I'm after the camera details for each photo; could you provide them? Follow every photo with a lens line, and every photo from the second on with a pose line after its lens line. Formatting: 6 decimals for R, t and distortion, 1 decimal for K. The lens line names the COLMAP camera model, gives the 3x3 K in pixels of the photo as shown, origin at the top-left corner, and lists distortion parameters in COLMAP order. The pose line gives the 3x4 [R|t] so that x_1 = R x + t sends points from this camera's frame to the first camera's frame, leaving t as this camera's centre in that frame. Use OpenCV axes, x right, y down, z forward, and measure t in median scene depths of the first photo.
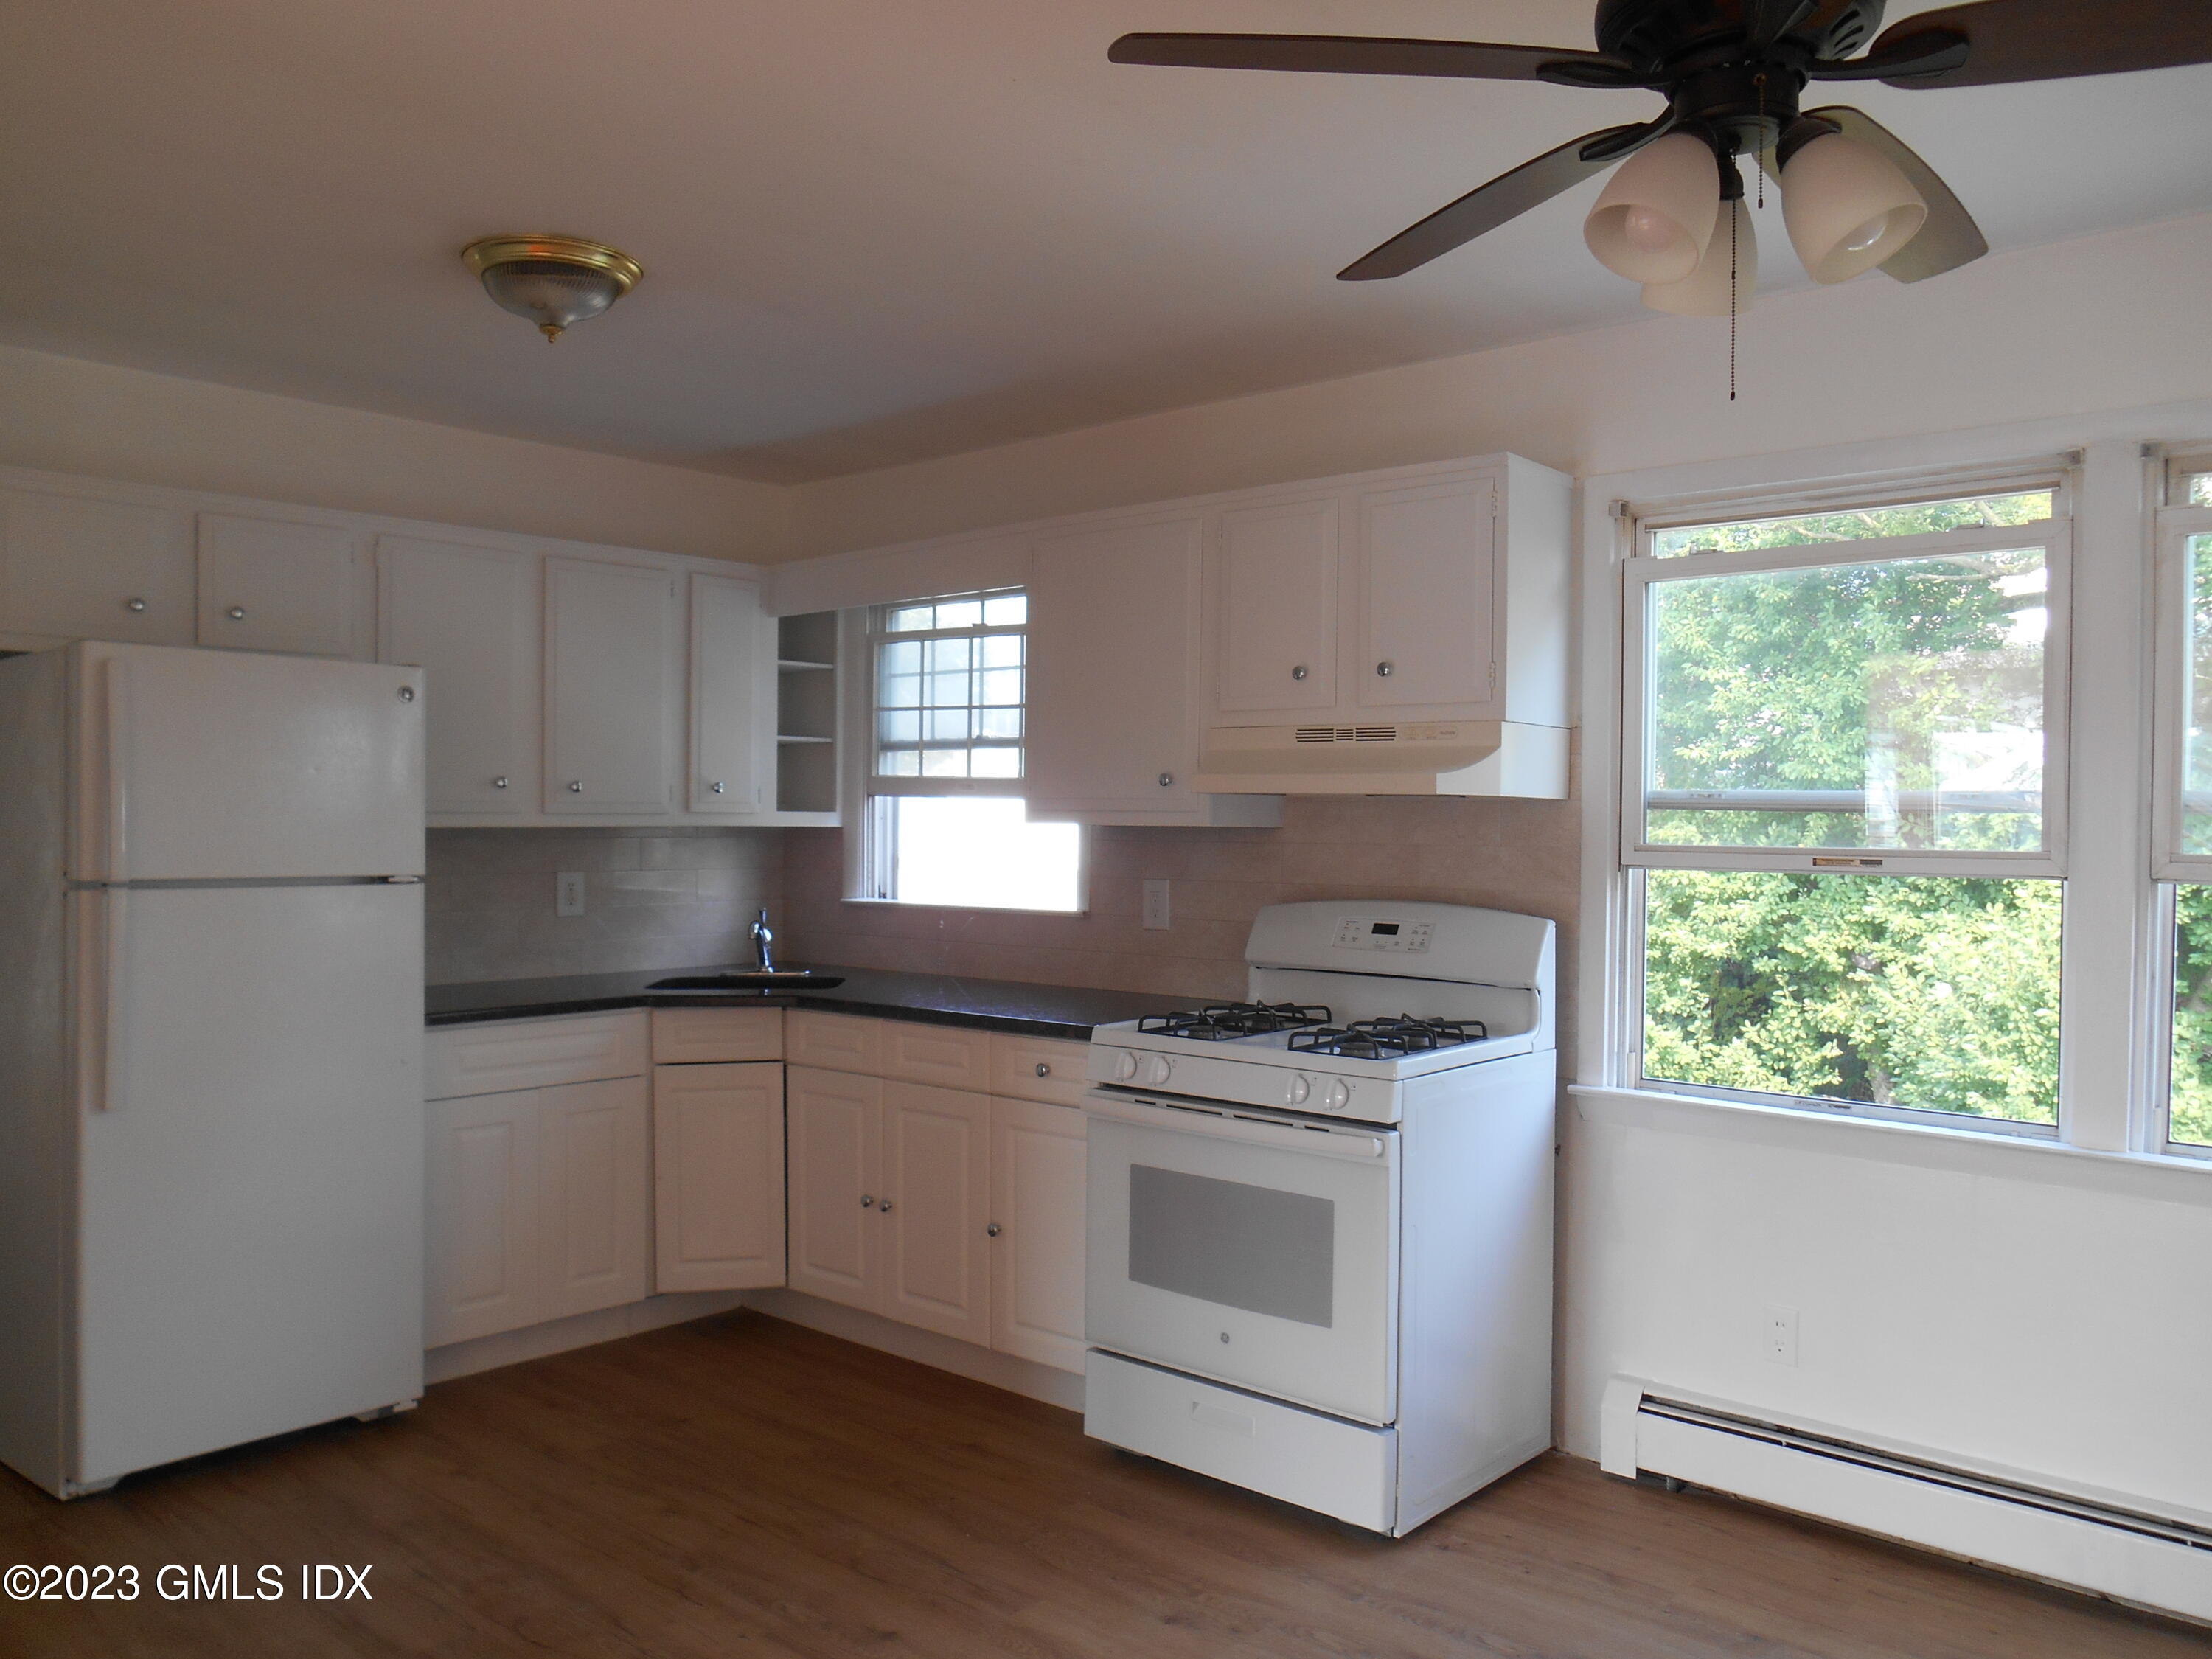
lens RADIAL K [[1713.5, 0, 1128.9], [0, 1713.5, 833.9], [0, 0, 1]] dist [-0.022834, 0.004086]
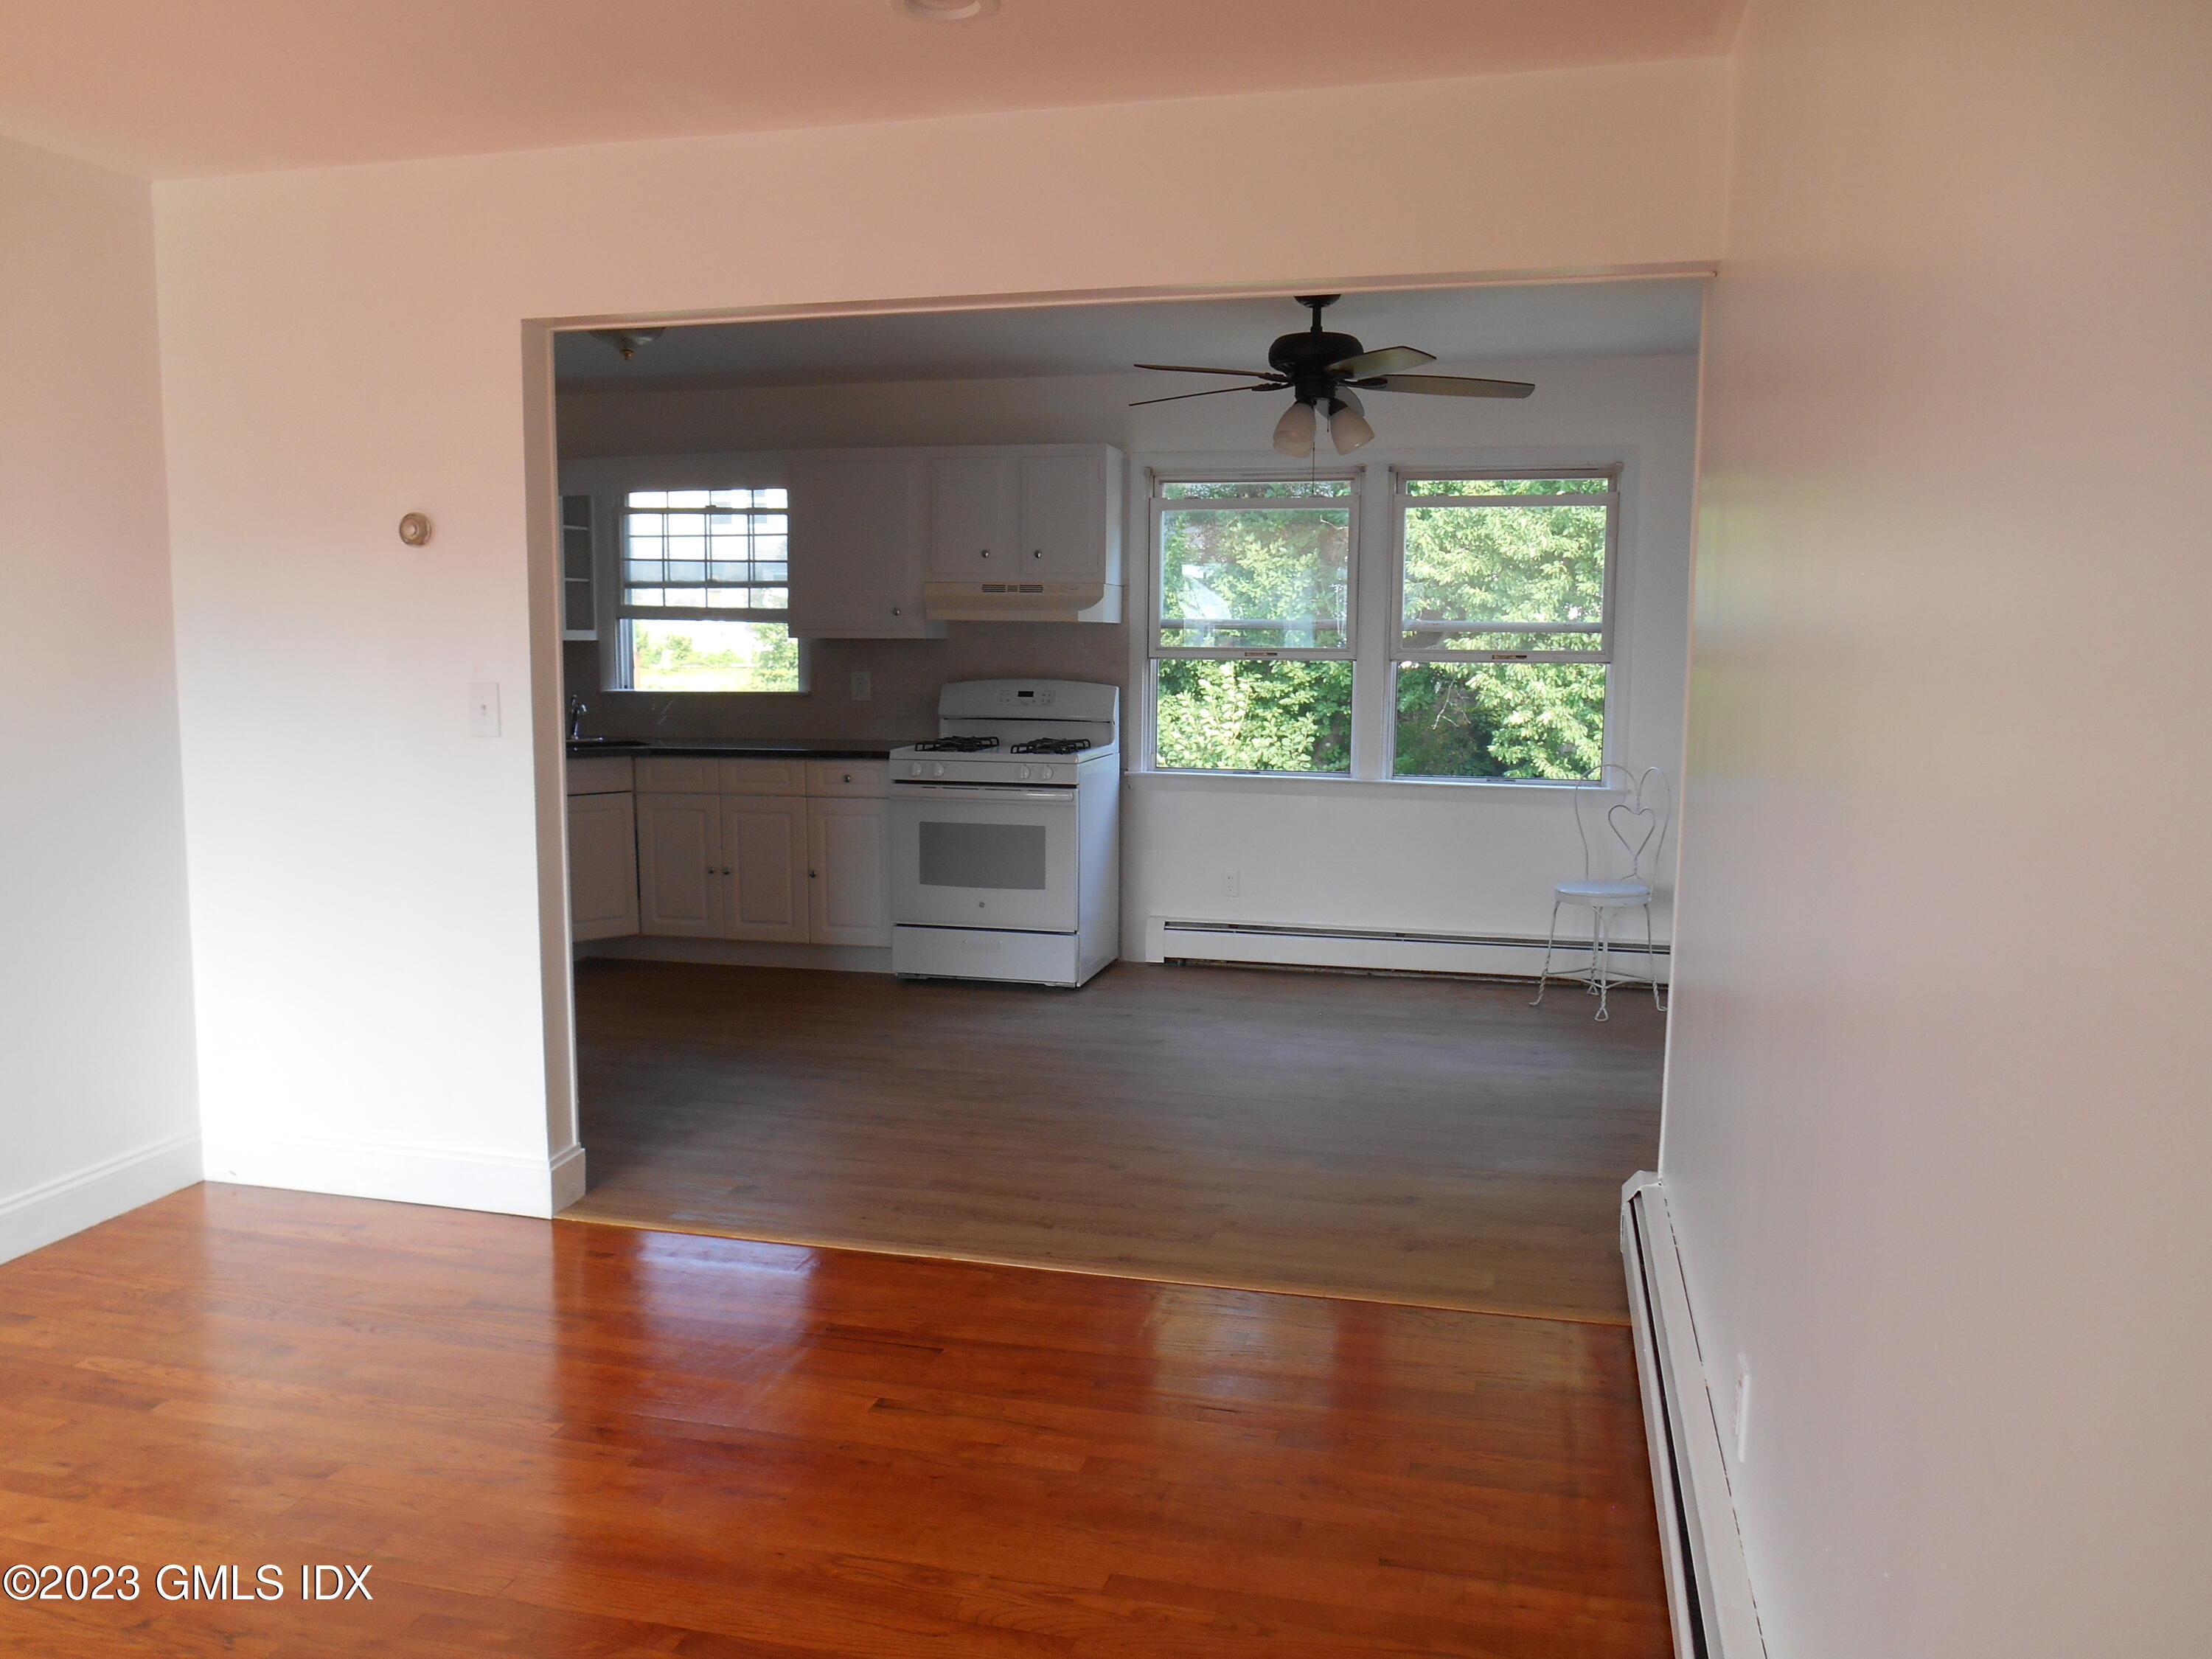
lens RADIAL K [[1713.5, 0, 1113.2], [0, 1713.5, 852.3], [0, 0, 1]] dist [-0.022834, 0.004086]
pose [[0.893135, -0.062023, 0.445492, -0.606331], [0.006738, 0.992181, 0.124626, -0.004943], [-0.449738, -0.108306, 0.886569, -0.707270]]
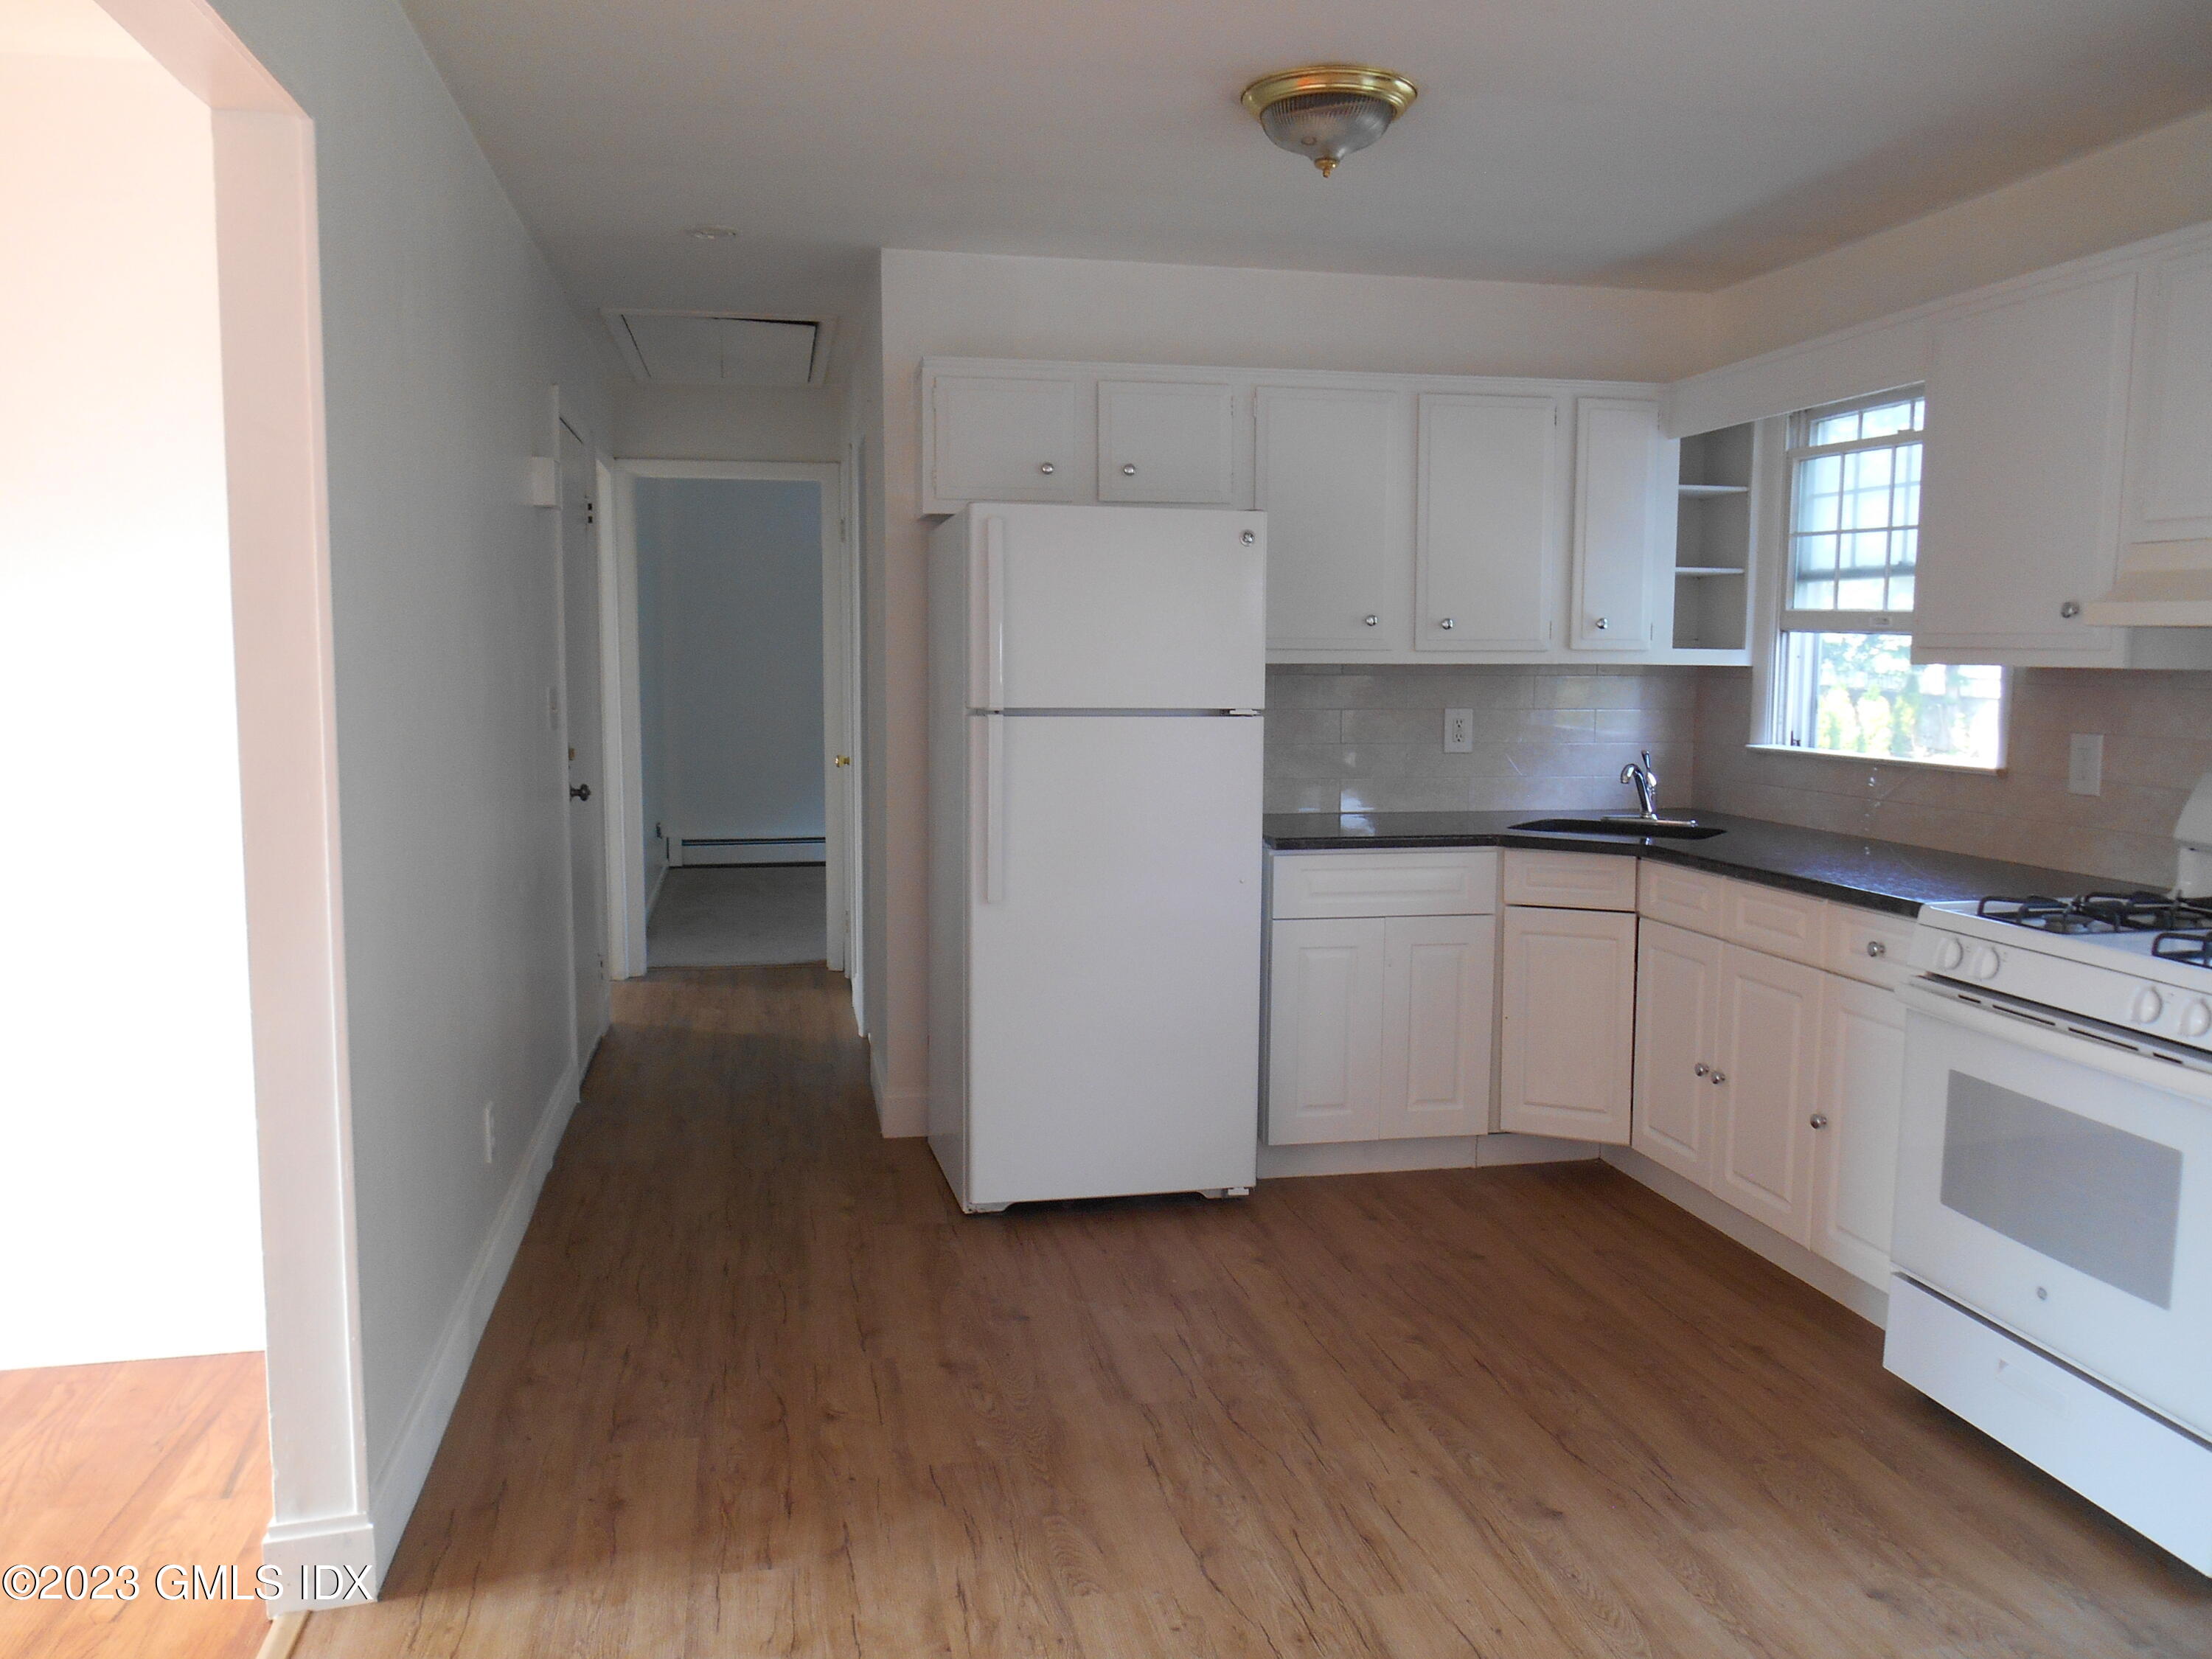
lens RADIAL K [[1713.5, 0, 1115.7], [0, 1713.5, 836.5], [0, 0, 1]] dist [-0.022834, 0.004086]
pose [[0.797915, 0.065059, -0.599249, 0.159011], [-0.007032, 0.995095, 0.098673, -0.001623], [0.602729, -0.074519, 0.794458, 0.088222]]
